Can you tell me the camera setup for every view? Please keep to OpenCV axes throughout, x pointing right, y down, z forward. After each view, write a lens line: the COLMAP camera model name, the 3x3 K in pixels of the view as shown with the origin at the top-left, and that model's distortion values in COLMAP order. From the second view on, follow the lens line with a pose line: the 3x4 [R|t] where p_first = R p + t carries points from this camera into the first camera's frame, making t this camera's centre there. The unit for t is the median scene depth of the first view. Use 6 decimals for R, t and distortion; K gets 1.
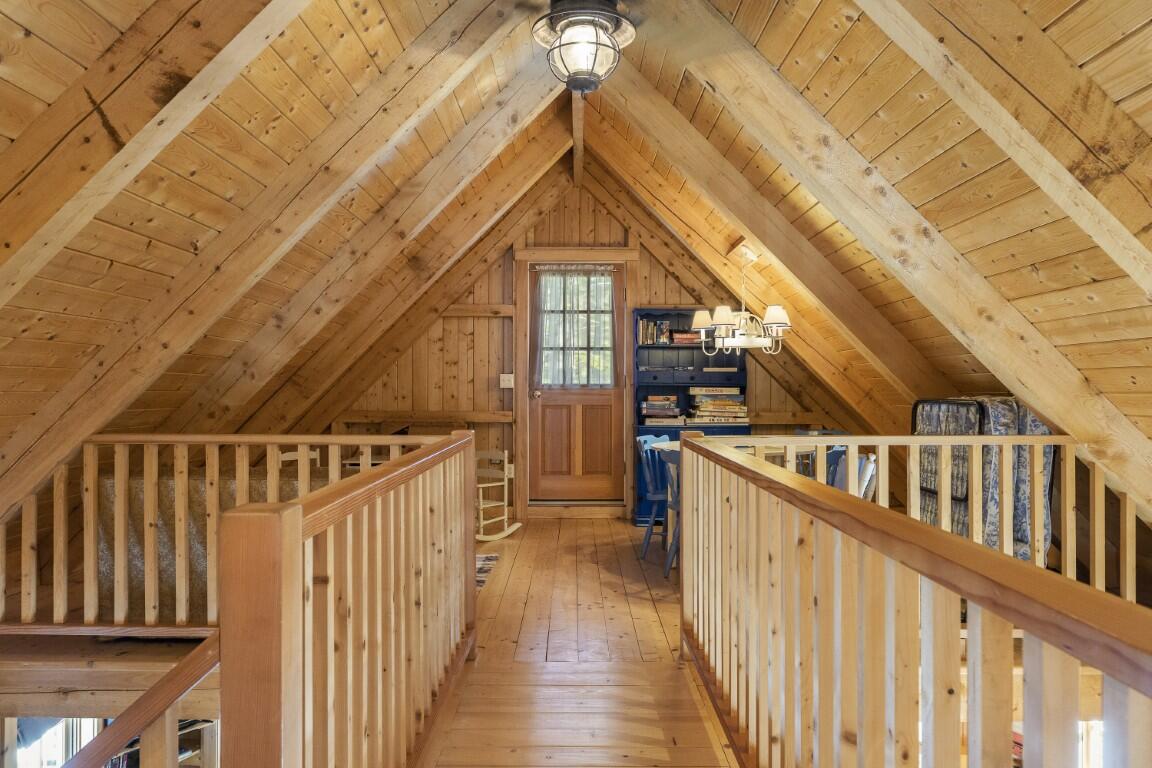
lens RADIAL K [[804.9, 0, 576.0], [0, 804.9, 384.0], [0, 0, 1]] dist [-0.001980, -0.002028]
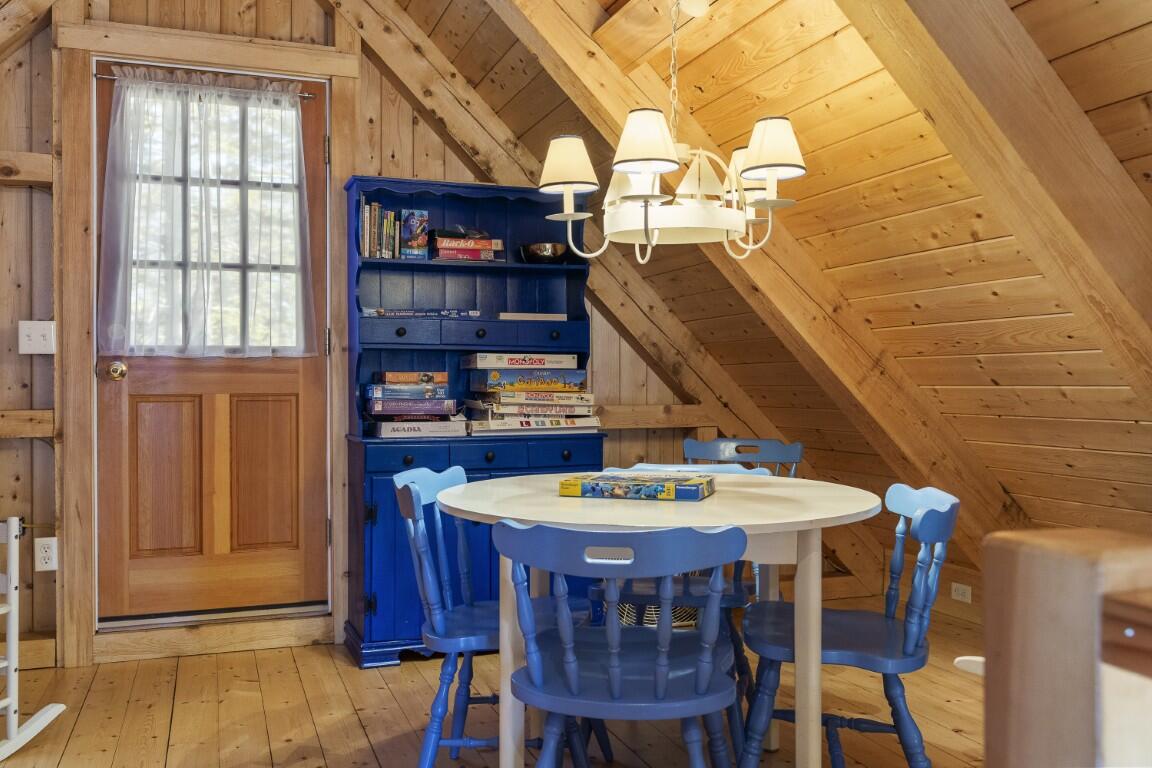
lens RADIAL K [[1013.9, 0, 576.0], [0, 1013.9, 384.0], [0, 0, 1]] dist [0.001137, 0.005575]
pose [[0.941788, -0.005030, 0.336169, -0.000386], [0.000870, 0.999921, 0.012523, 0.013916], [-0.336205, -0.011501, 0.941719, 0.414772]]
